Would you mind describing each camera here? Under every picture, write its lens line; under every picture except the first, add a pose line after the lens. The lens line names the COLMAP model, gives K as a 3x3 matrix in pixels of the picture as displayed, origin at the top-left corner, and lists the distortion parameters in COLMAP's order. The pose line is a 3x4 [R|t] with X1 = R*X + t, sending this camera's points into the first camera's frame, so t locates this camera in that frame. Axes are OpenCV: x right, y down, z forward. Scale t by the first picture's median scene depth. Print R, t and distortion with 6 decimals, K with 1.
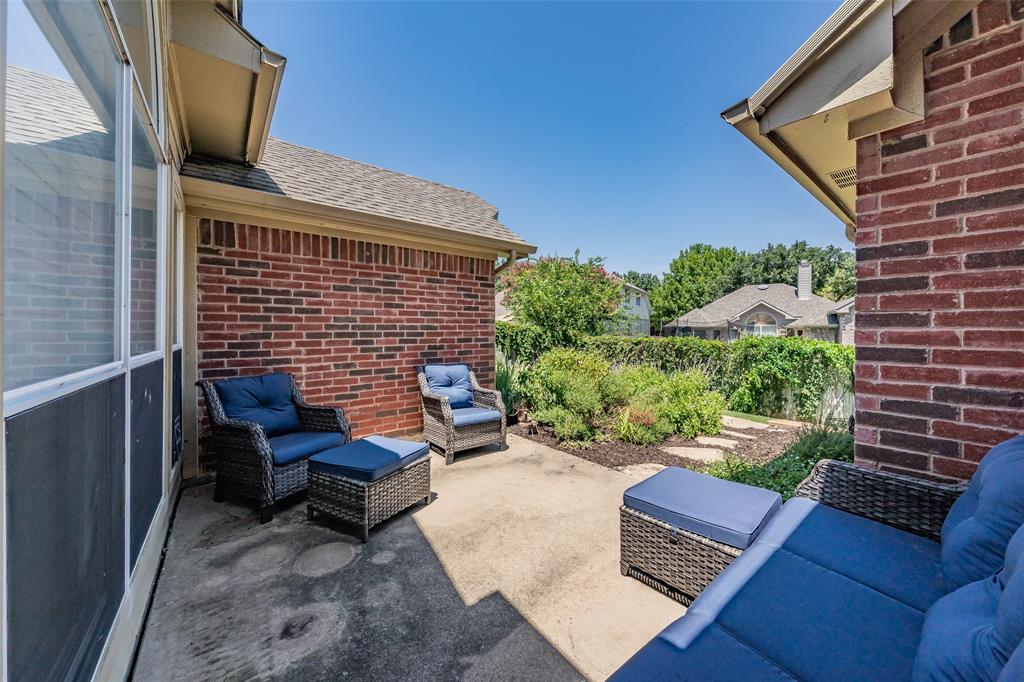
lens RADIAL K [[363.6, 0, 516.1], [0, 363.6, 332.0], [0, 0, 1]] dist [0.001162, 0.000019]
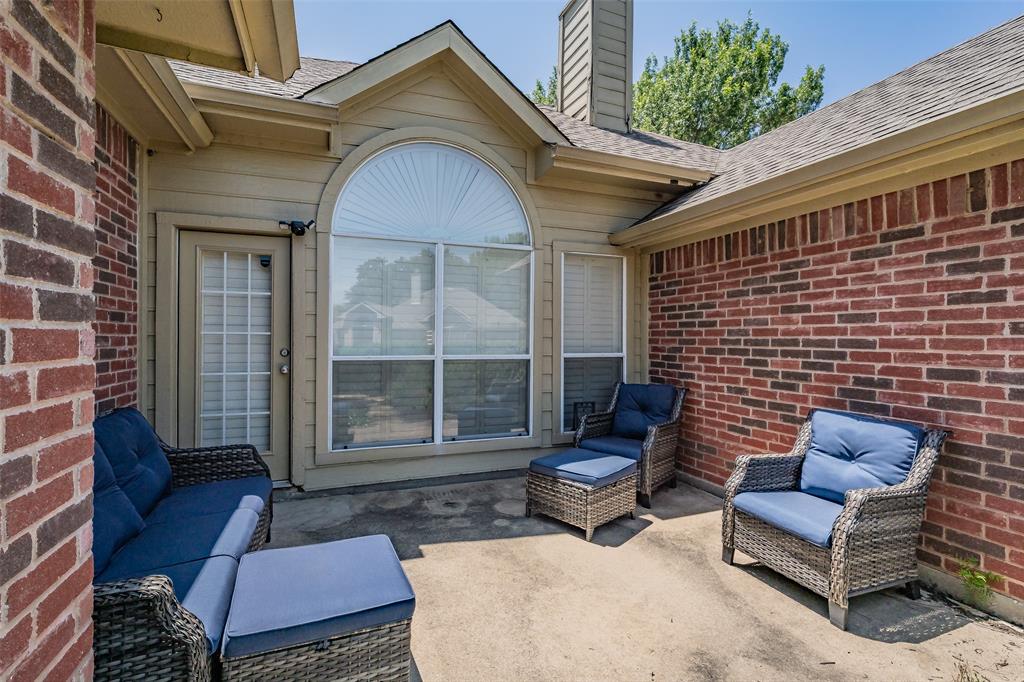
lens RADIAL K [[467.4, 0, 514.1], [0, 467.4, 336.7], [0, 0, 1]] dist [0.001477, 0.000090]
pose [[-0.296005, -0.003918, -0.955178, 0.622489], [-0.012646, 0.999920, -0.000183, -0.017565], [0.955103, 0.012025, -0.296031, 0.792340]]
